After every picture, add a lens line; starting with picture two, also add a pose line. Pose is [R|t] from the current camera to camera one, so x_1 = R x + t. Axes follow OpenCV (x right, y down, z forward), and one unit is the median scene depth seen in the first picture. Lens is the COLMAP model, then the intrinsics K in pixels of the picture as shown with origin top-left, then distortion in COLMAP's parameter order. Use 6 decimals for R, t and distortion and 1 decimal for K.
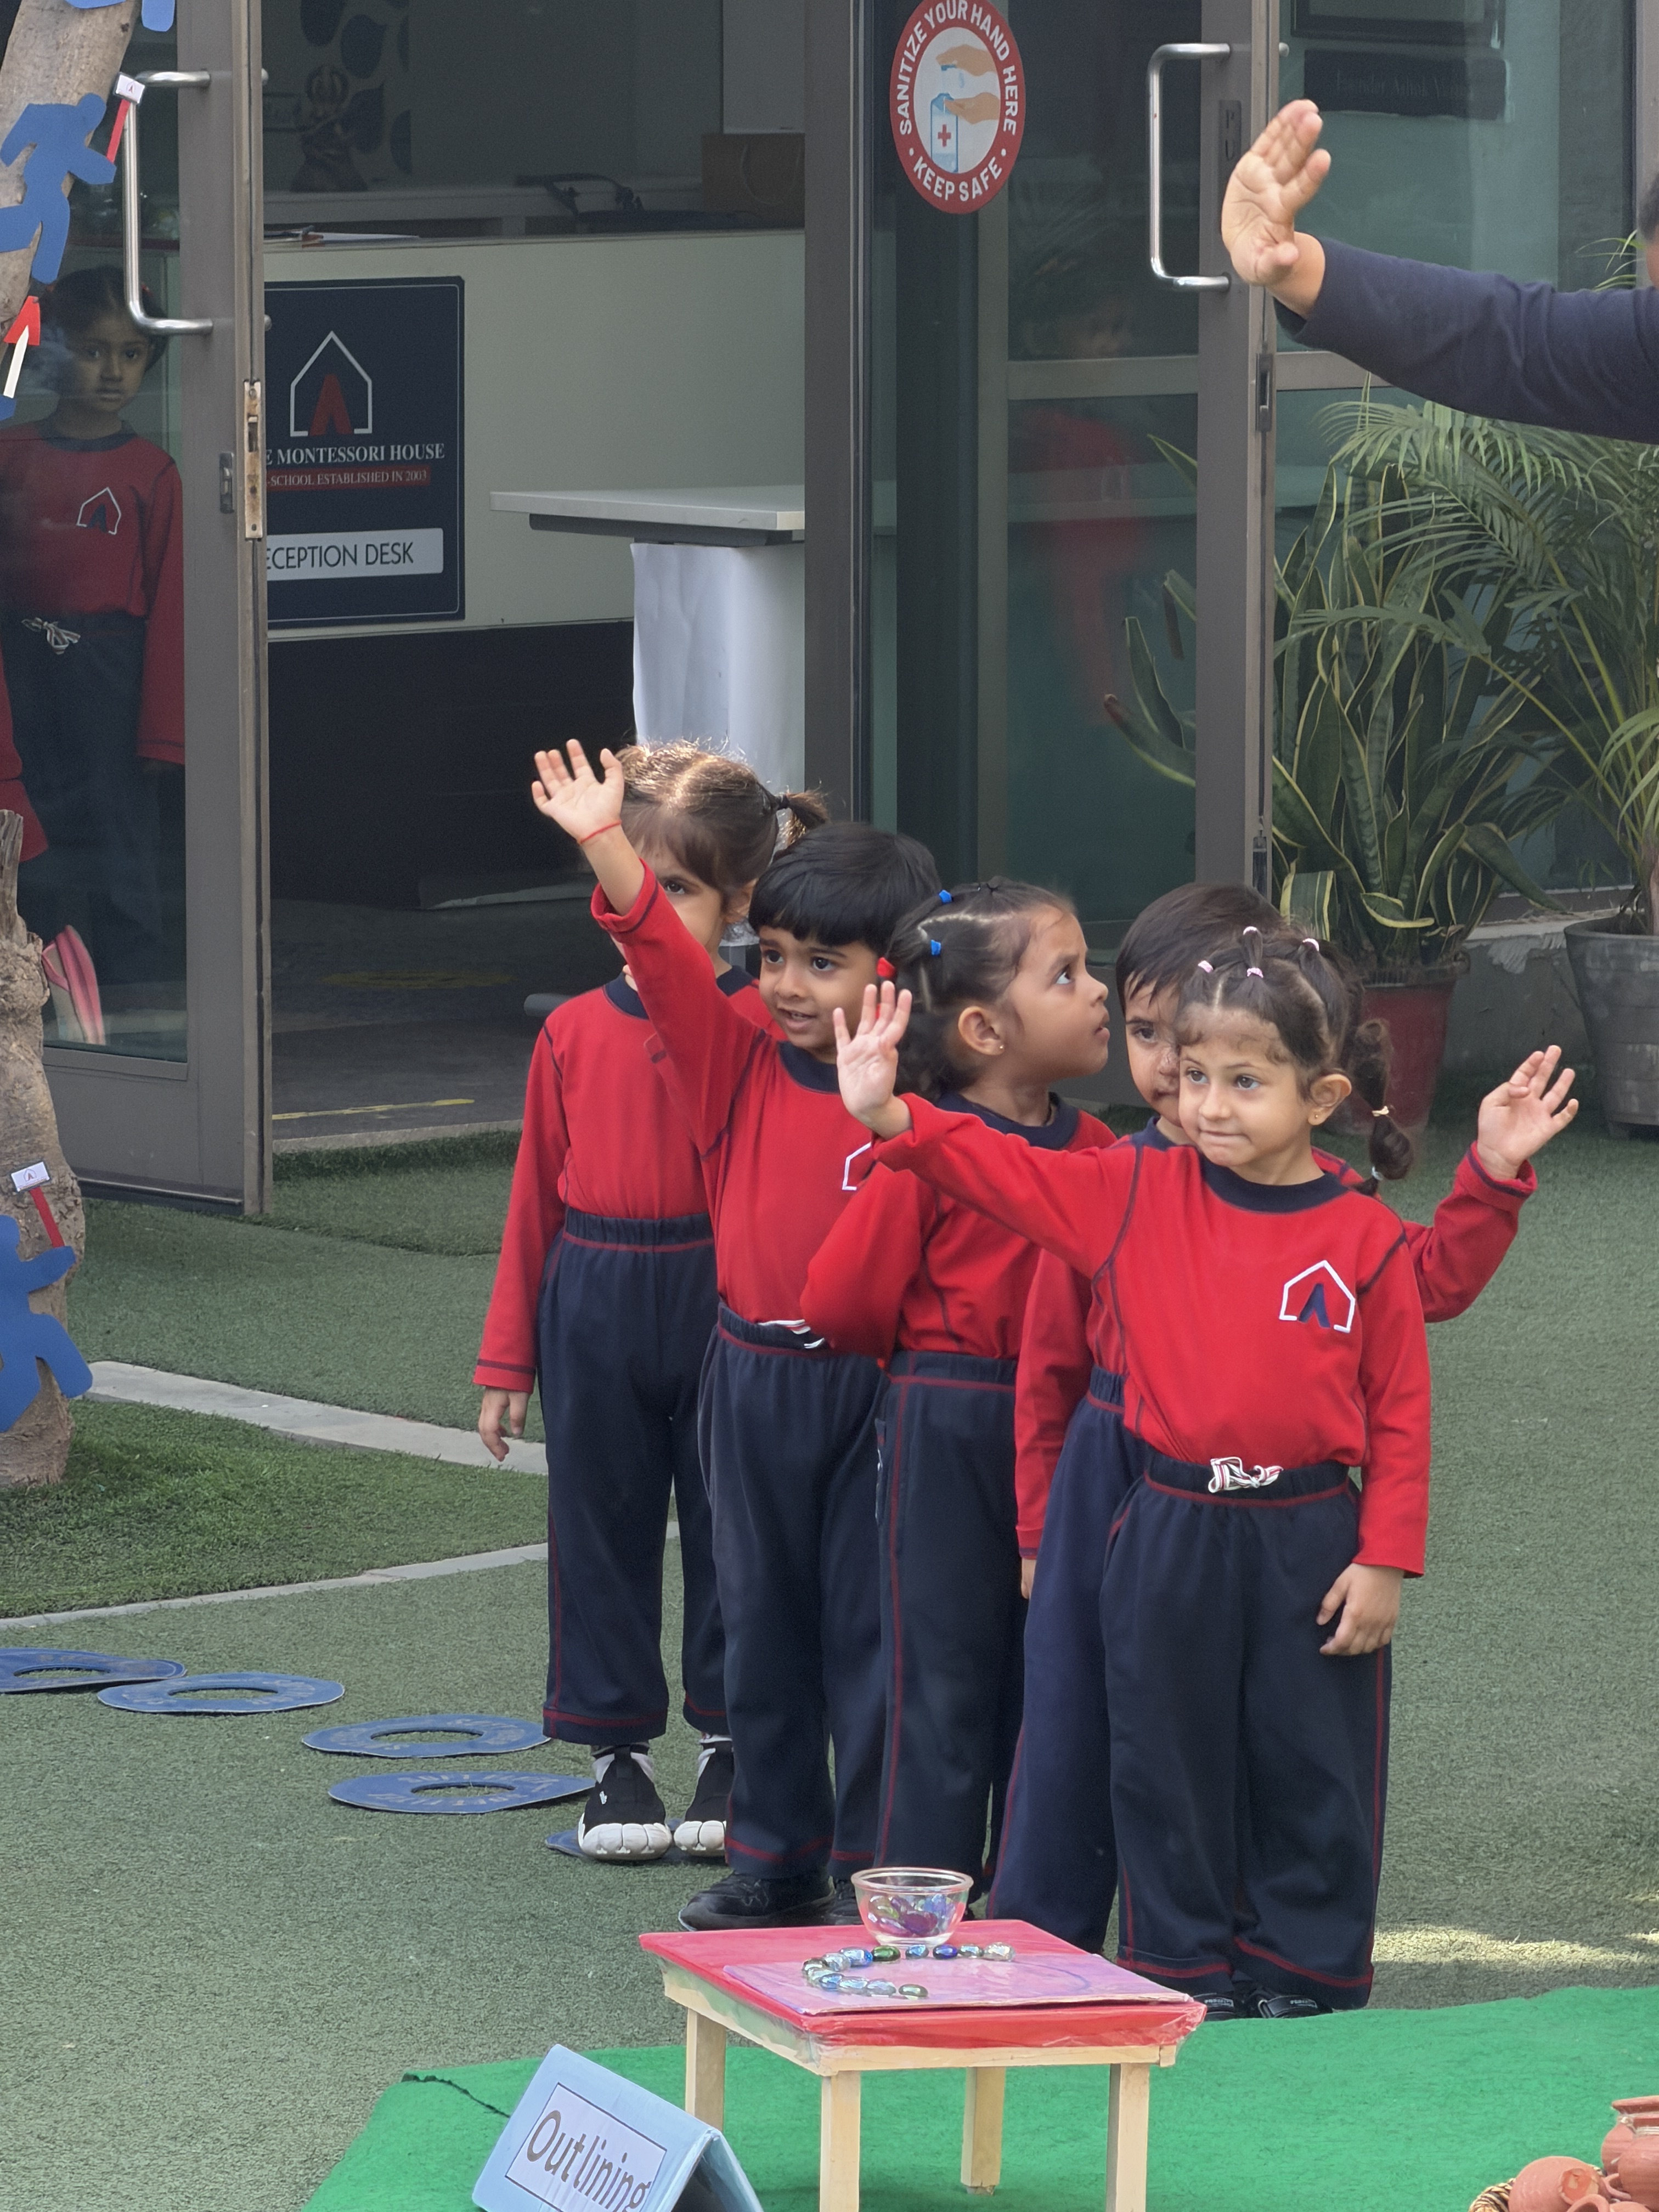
lens RADIAL K [[12908.0, 0, 829.5], [0, 12908.0, 1106.0], [0, 0, 1]] dist [0.174744, -8.189389]
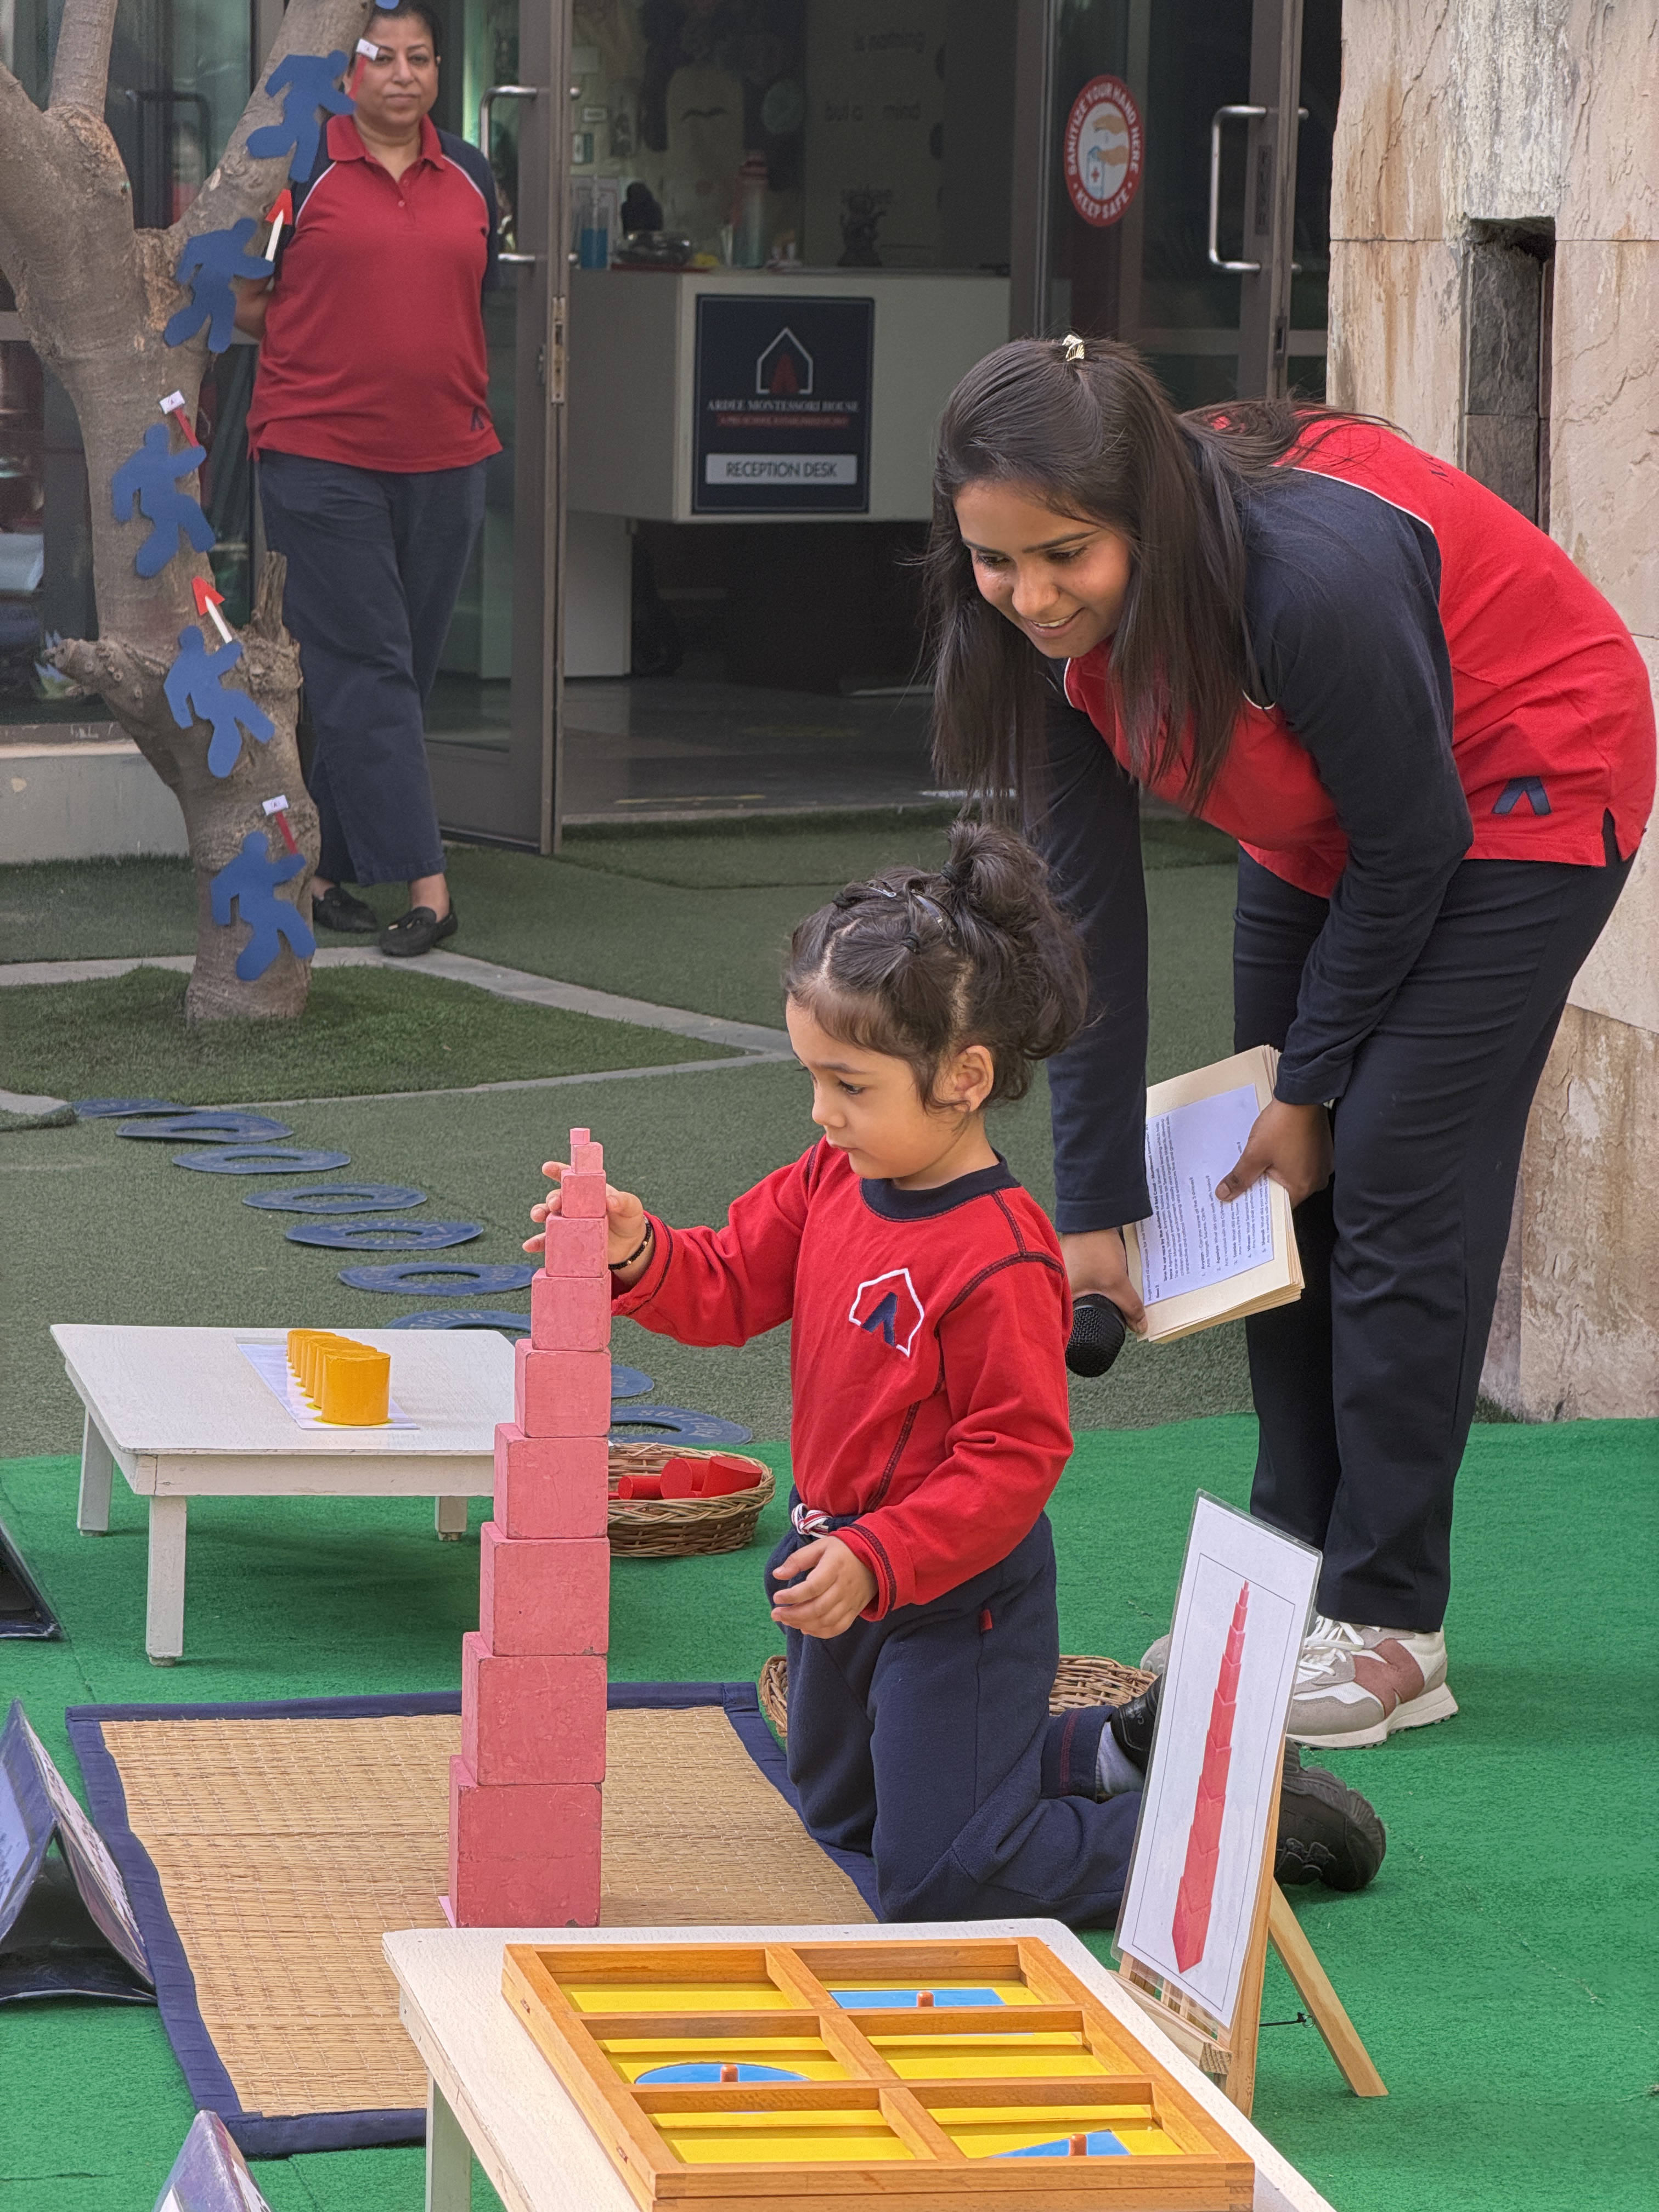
lens RADIAL K [[6630.5, 0, 831.4], [0, 6630.5, 1170.5], [0, 0, 1]] dist [0.202828, 0.015327]
pose [[0.994556, 0.038579, -0.096797, 0.059164], [-0.034493, 0.998456, 0.043533, 0.009410], [0.098327, -0.039958, 0.994352, 0.209065]]
